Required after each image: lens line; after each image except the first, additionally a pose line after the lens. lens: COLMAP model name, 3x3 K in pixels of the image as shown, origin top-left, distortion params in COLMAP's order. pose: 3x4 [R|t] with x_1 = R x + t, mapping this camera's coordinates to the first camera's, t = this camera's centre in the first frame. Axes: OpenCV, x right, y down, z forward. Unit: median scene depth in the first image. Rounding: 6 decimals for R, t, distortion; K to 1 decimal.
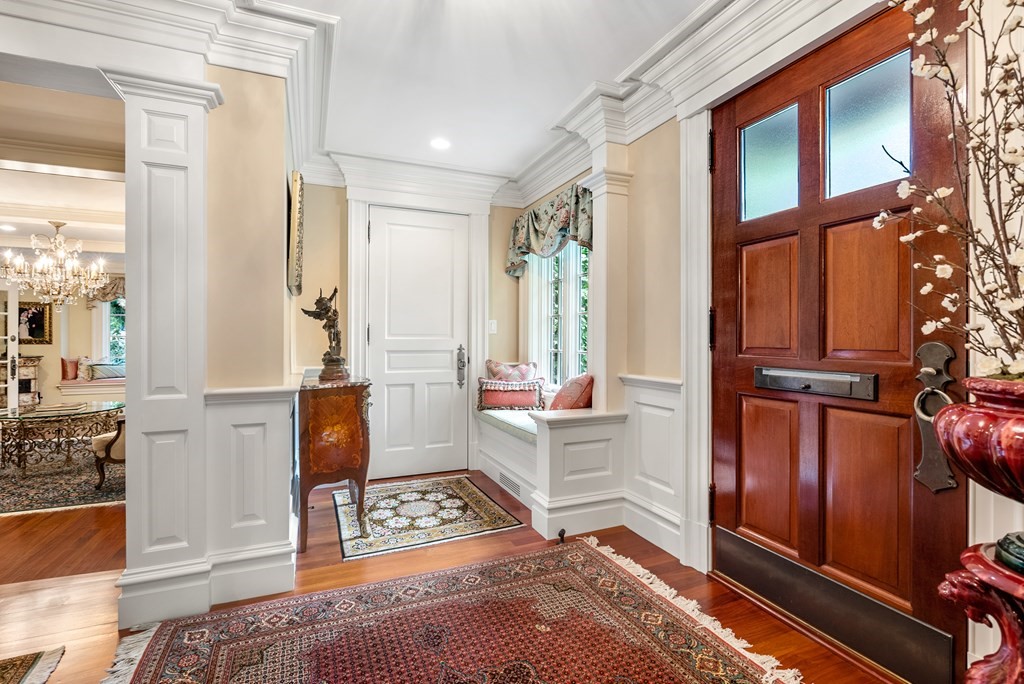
lens RADIAL K [[471.8, 0, 511.8], [0, 471.8, 339.9], [0, 0, 1]] dist [-0.012685, -0.000654]
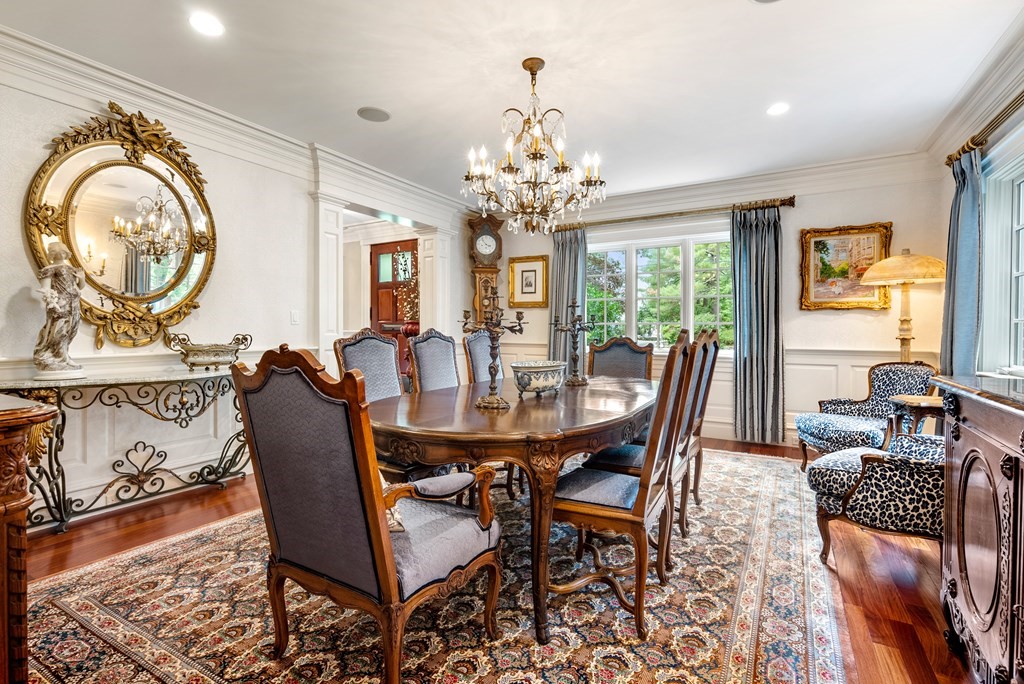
lens RADIAL K [[471.8, 0, 512.0], [0, 471.8, 337.5], [0, 0, 1]] dist [-0.012685, -0.000654]
pose [[0.791290, -0.012362, 0.611316, -0.871330], [0.005313, 0.999897, 0.013342, 0.121288], [-0.611418, -0.007309, 0.791274, -2.362742]]
